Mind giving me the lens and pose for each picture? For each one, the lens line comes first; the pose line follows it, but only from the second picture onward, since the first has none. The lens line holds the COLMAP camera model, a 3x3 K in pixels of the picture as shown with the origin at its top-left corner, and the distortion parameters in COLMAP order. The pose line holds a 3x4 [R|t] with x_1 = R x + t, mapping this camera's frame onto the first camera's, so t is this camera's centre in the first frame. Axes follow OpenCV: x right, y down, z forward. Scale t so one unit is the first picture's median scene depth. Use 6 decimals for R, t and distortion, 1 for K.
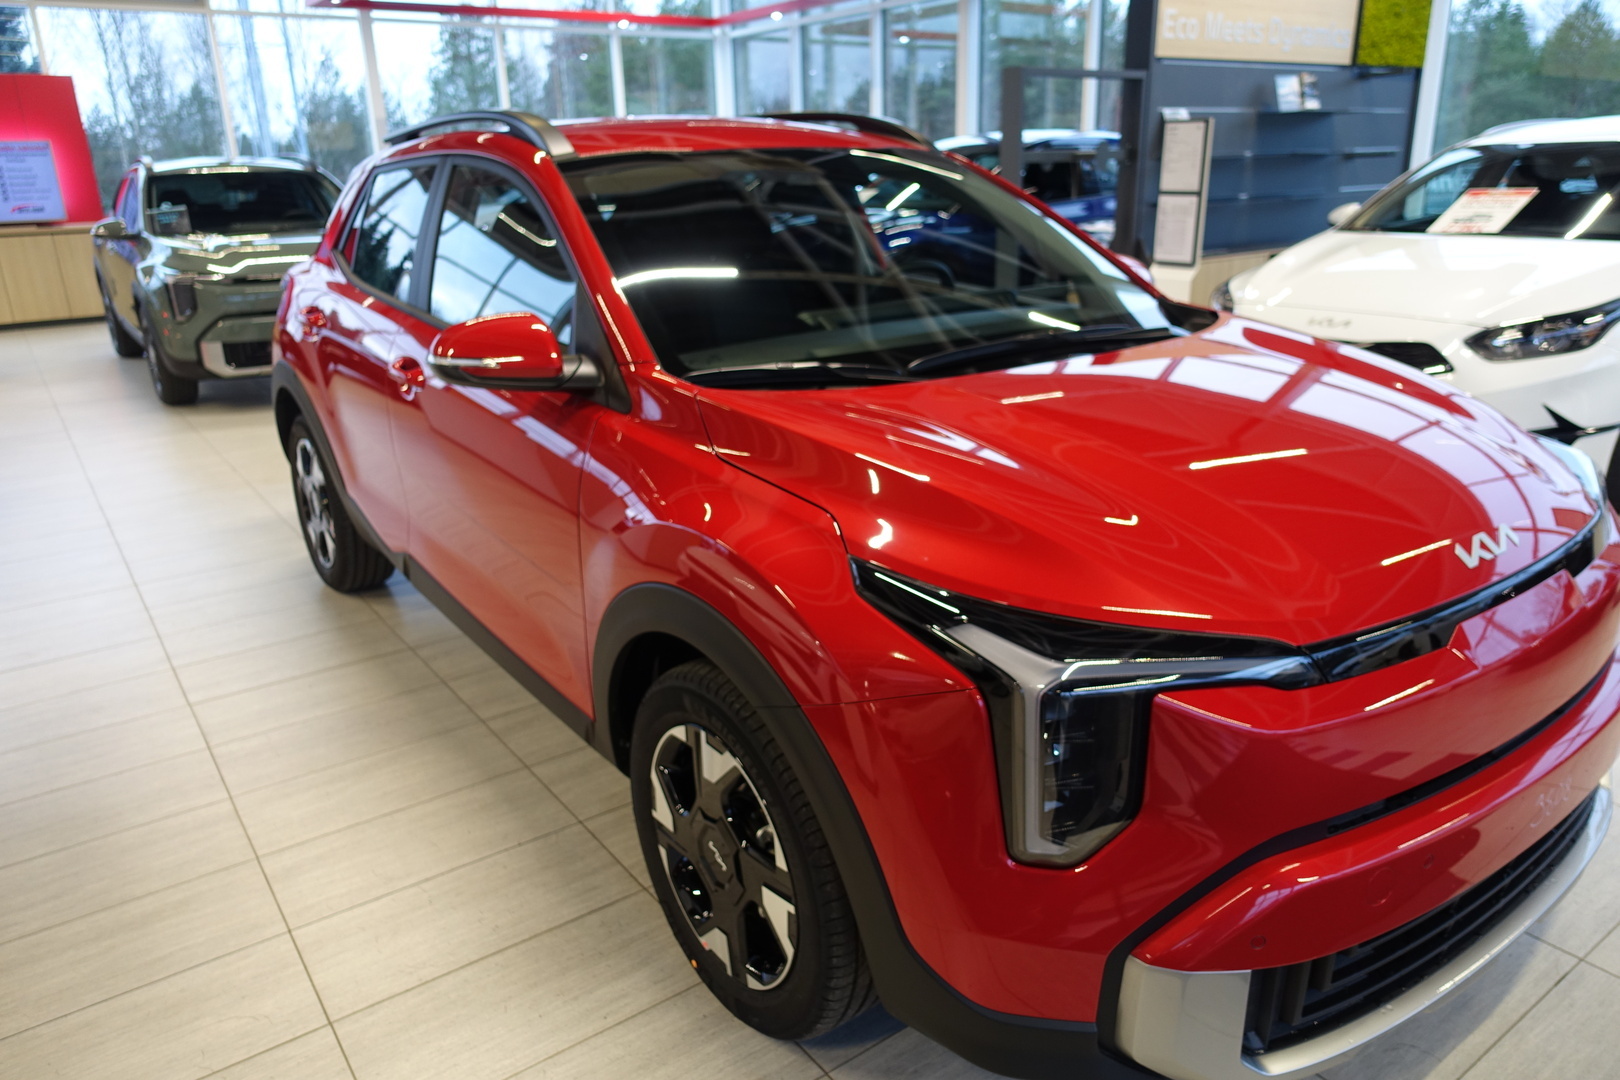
lens RADIAL K [[1113.1, 0, 811.7], [0, 1113.1, 544.4], [0, 0, 1]] dist [0.000689, 0.001065]
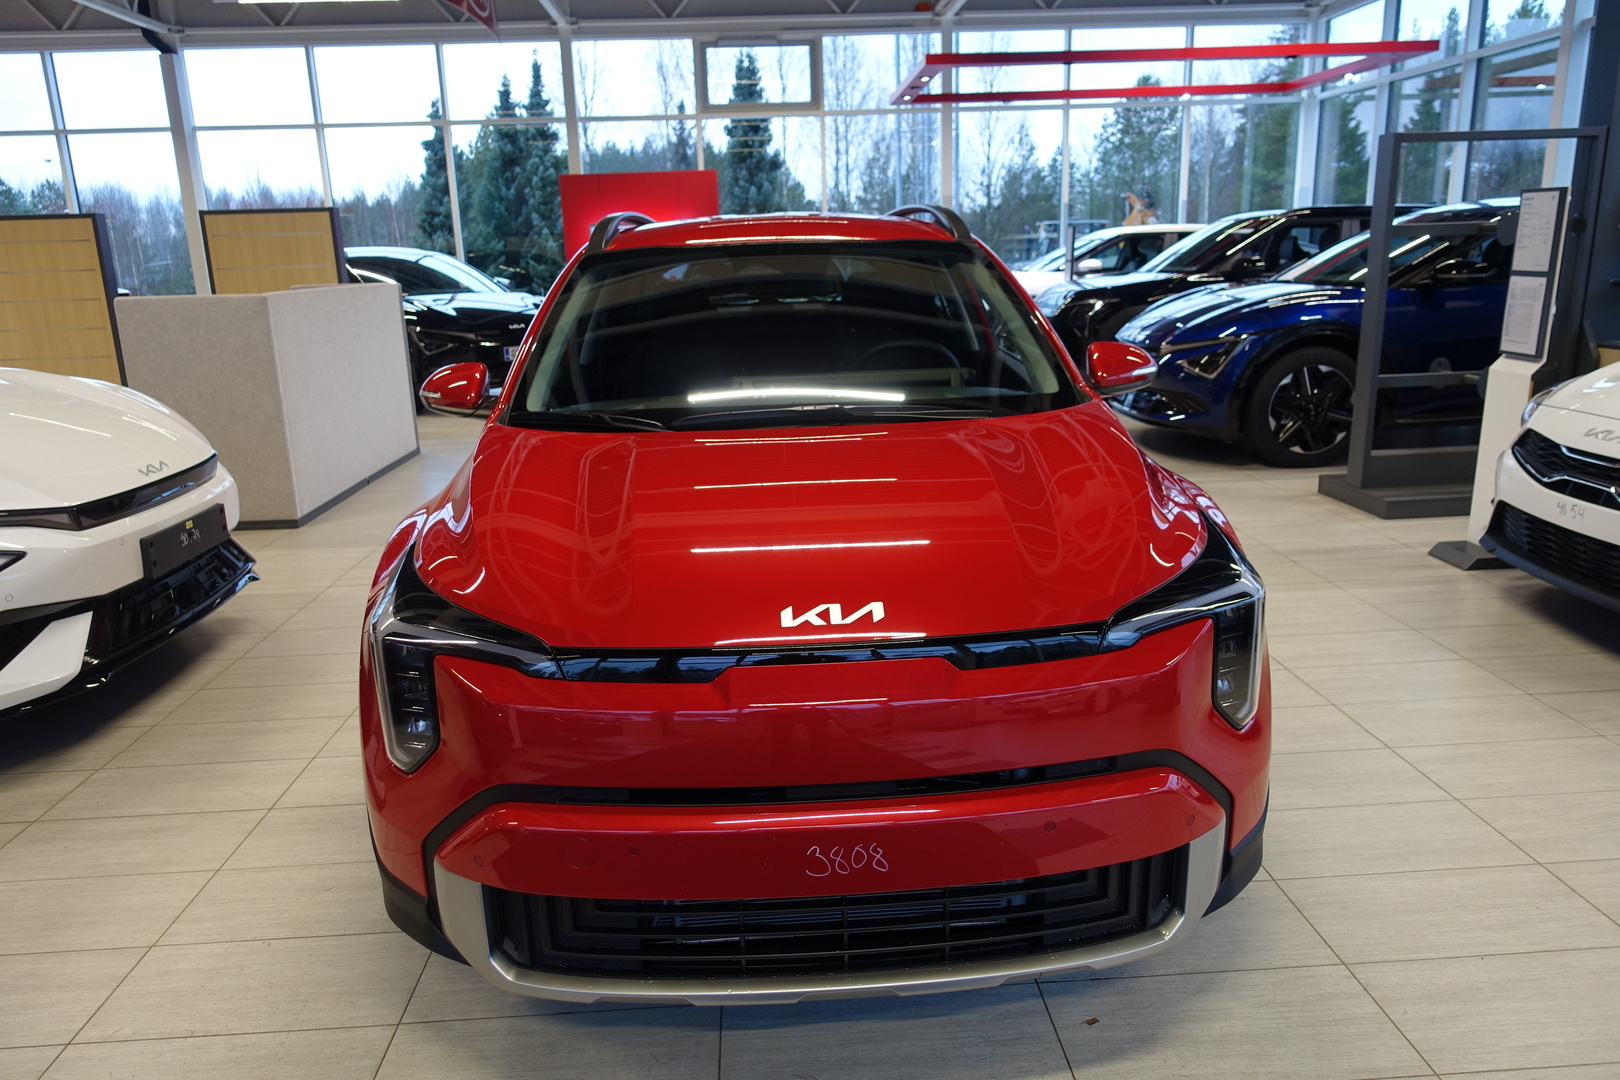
lens RADIAL K [[1113.1, 0, 813.0], [0, 1113.1, 542.9], [0, 0, 1]] dist [0.000689, 0.001065]
pose [[0.838636, 0.136049, -0.527428, 0.133835], [-0.163709, 0.986491, -0.005840, -0.007137], [0.519509, 0.091242, 0.849580, 0.005069]]
